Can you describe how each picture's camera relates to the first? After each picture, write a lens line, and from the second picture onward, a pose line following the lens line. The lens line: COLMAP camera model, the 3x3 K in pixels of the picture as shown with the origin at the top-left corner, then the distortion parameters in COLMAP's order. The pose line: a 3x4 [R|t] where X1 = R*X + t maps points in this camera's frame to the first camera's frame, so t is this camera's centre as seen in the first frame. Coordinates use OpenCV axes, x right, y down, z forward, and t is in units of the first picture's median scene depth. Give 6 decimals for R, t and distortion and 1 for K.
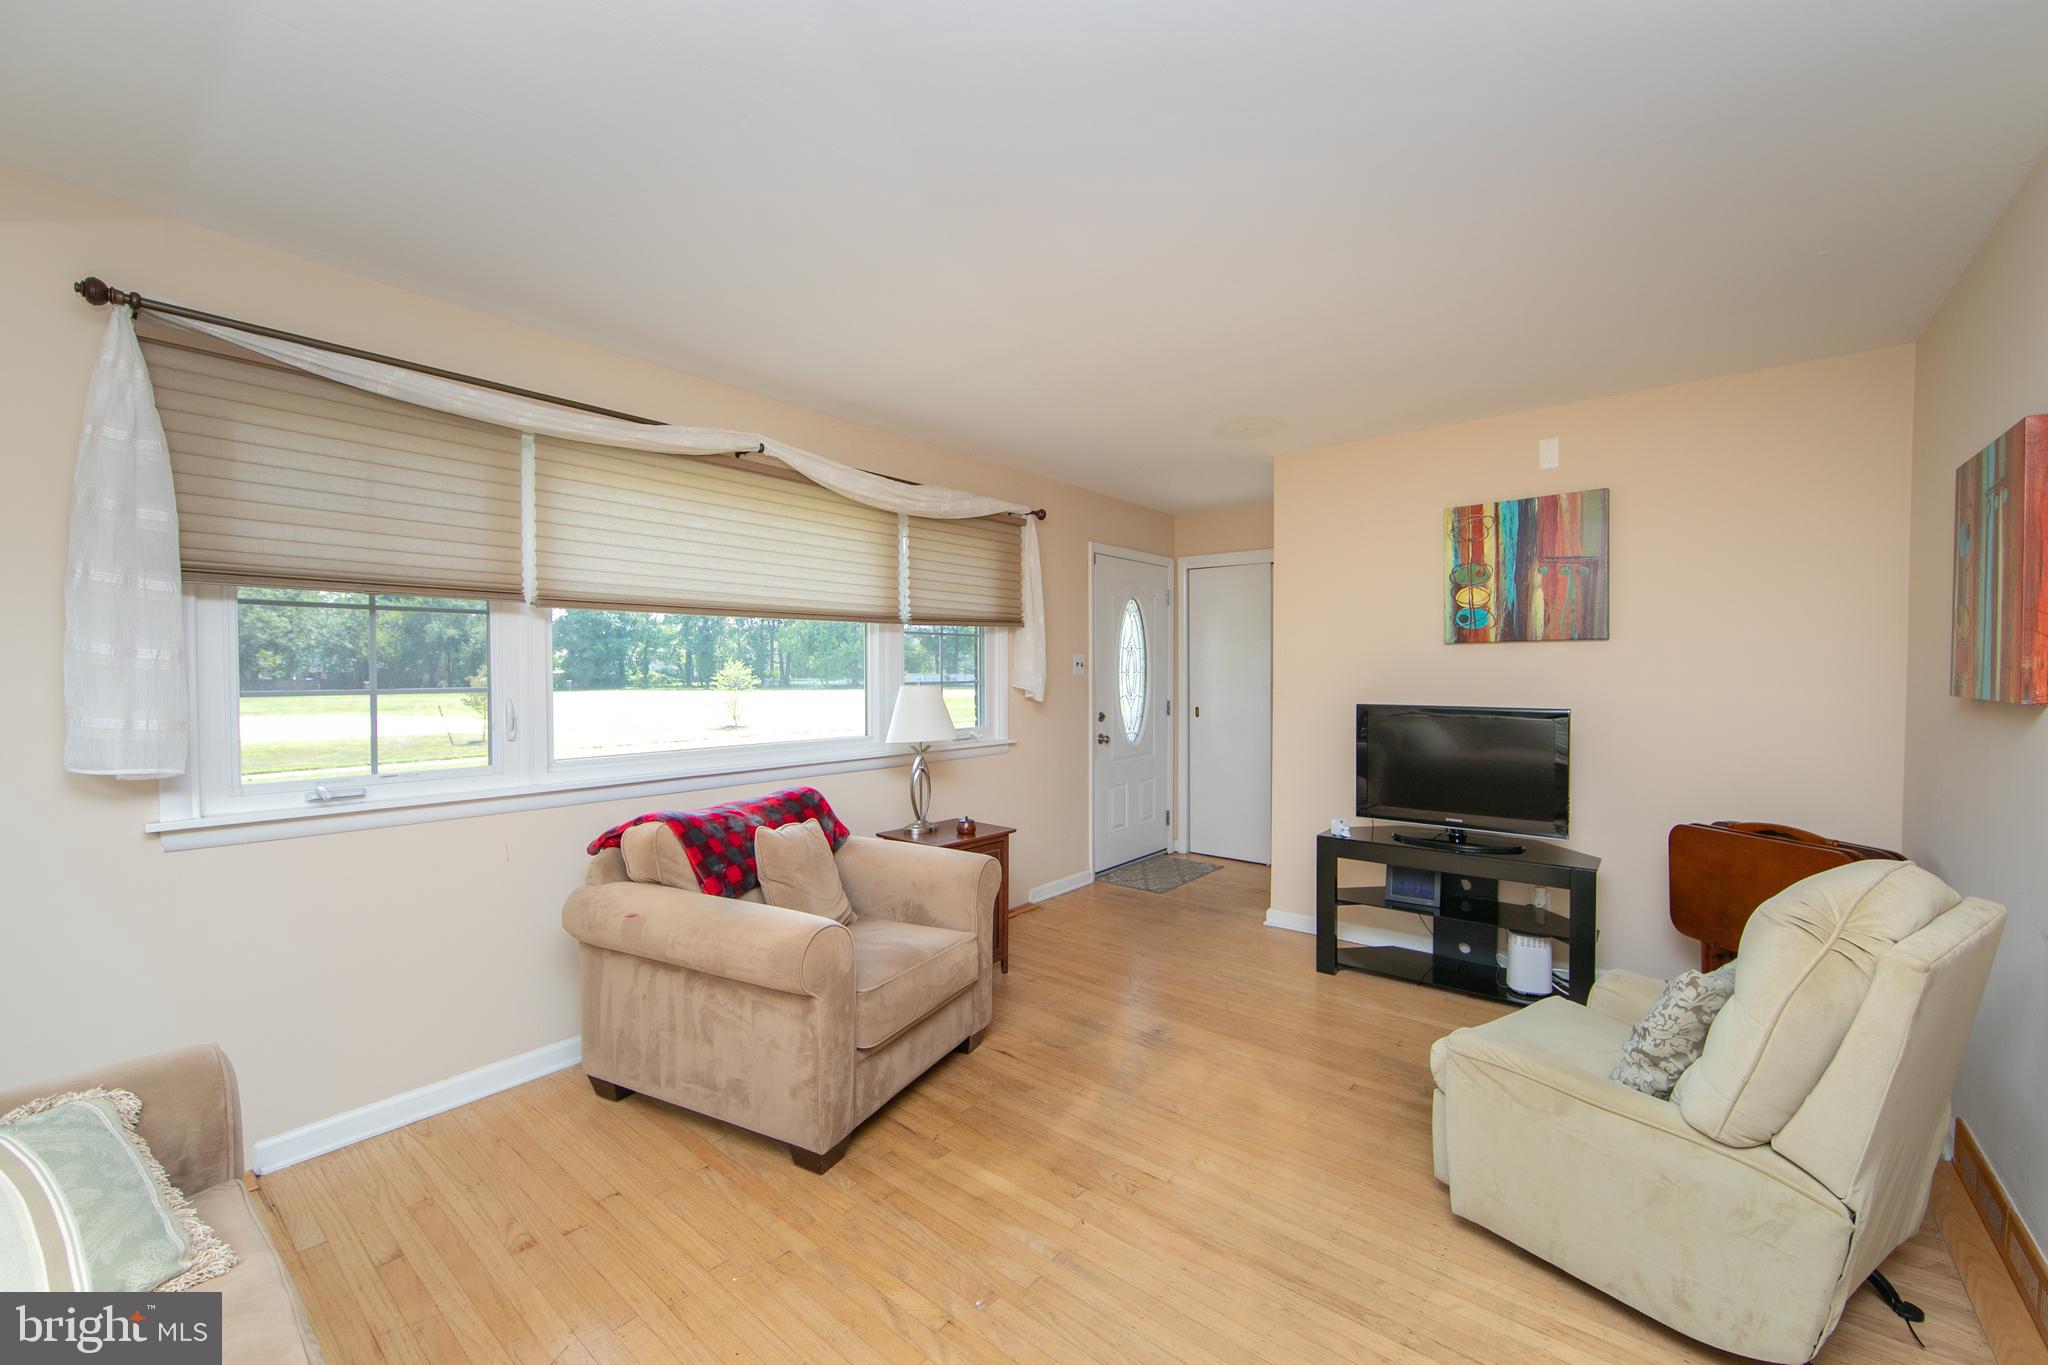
lens RADIAL K [[808.2, 0, 1023.9], [0, 808.2, 682.7], [0, 0, 1]] dist [-0.009114, 0.001110]
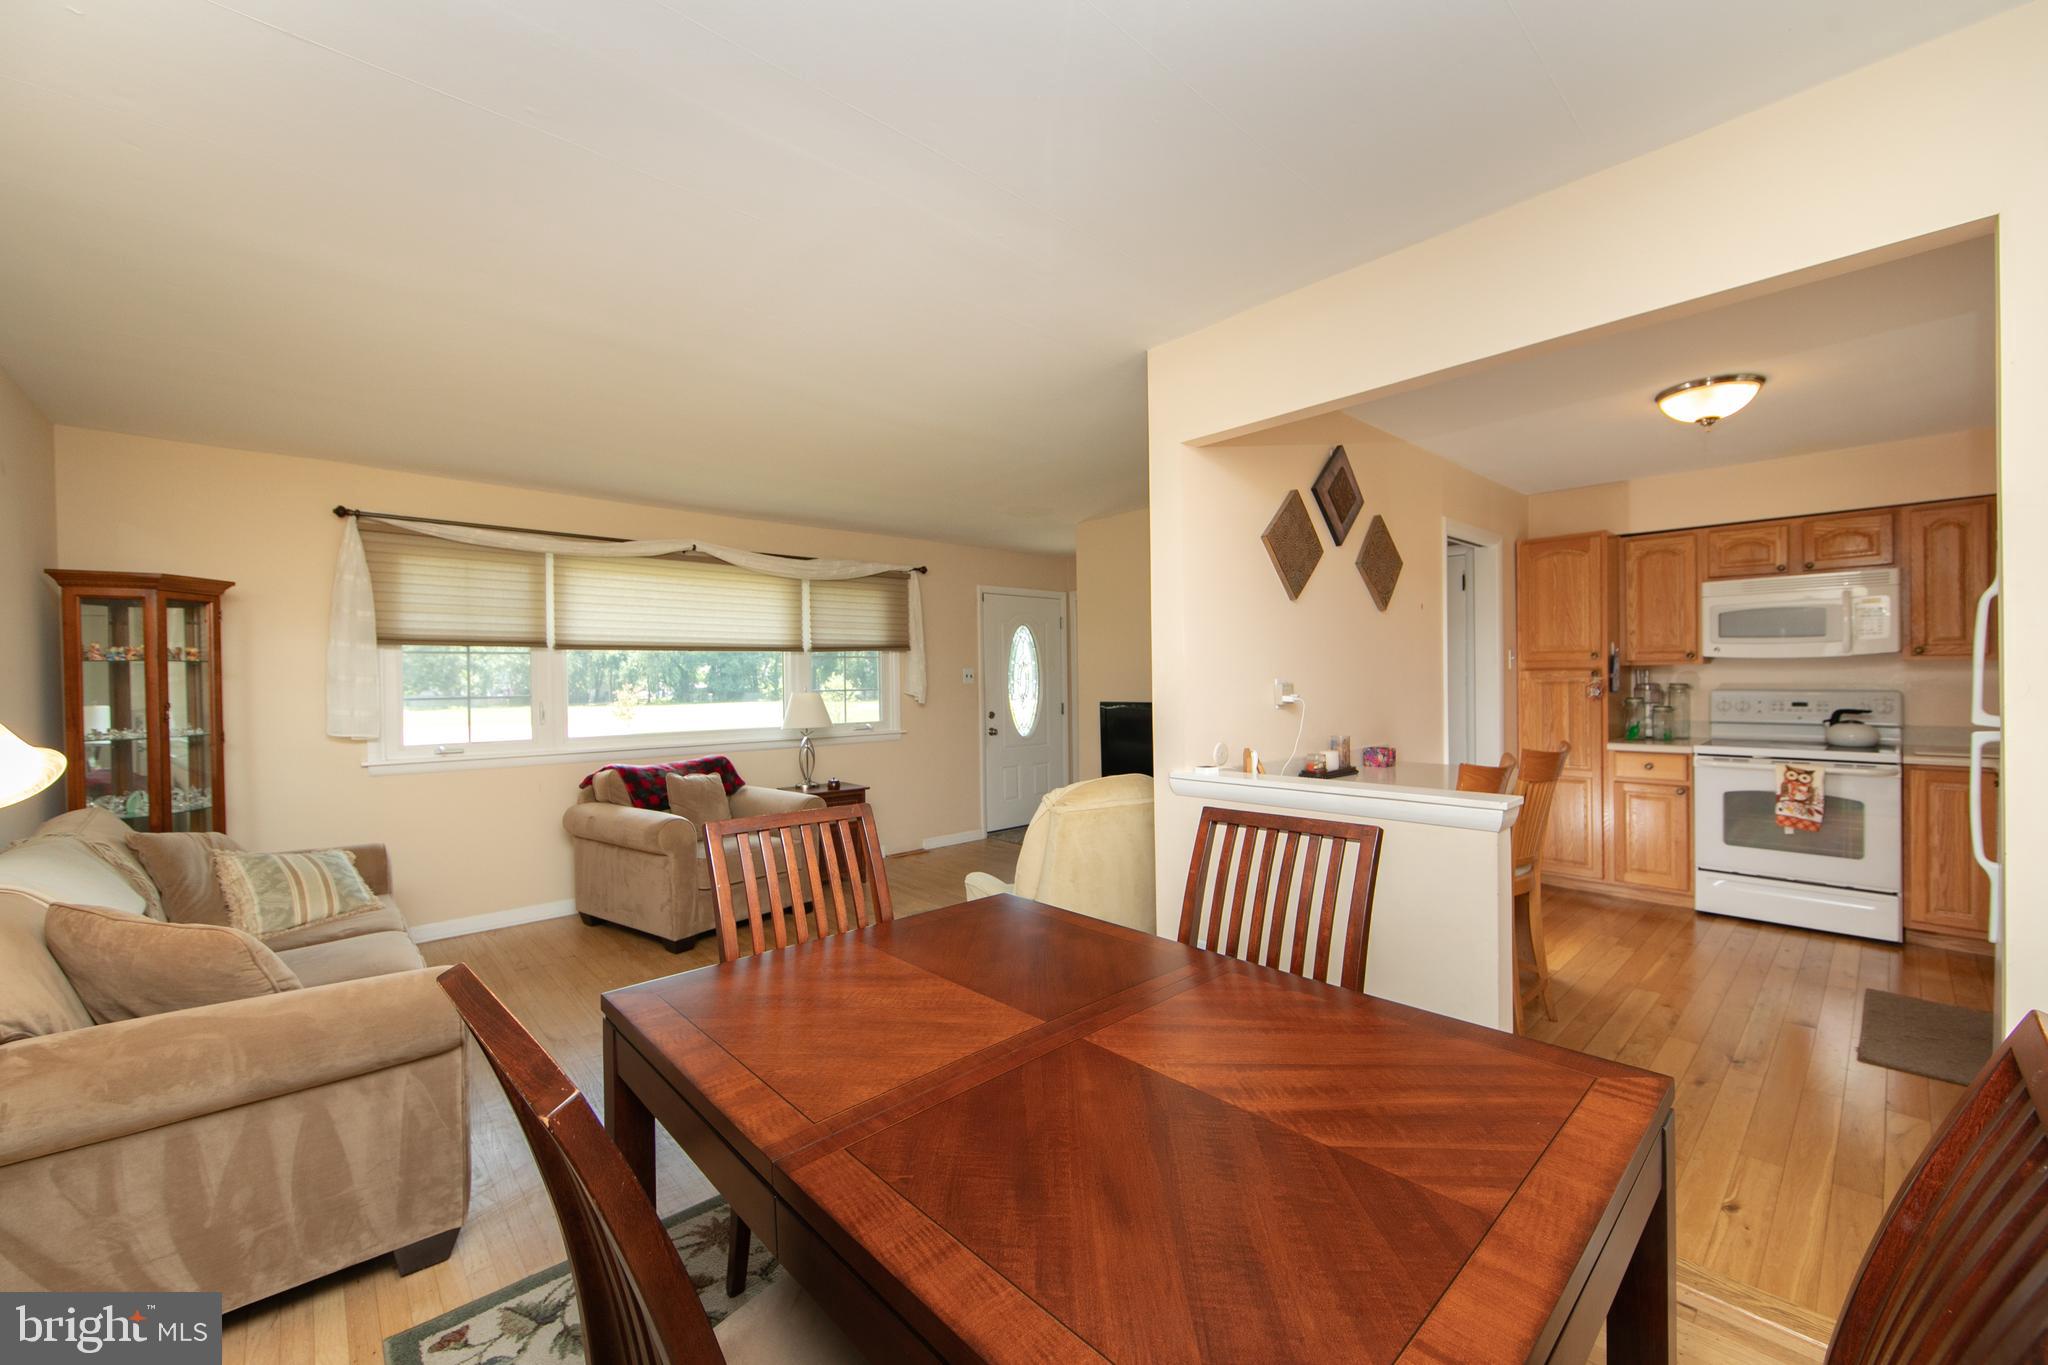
lens RADIAL K [[808.2, 0, 1028.5], [0, 808.2, 681.9], [0, 0, 1]] dist [-0.009114, 0.001110]
pose [[0.988693, -0.012701, -0.149415, 0.615450], [0.010769, 0.999848, -0.013735, 0.010780], [0.149567, 0.011971, 0.988679, -0.534702]]
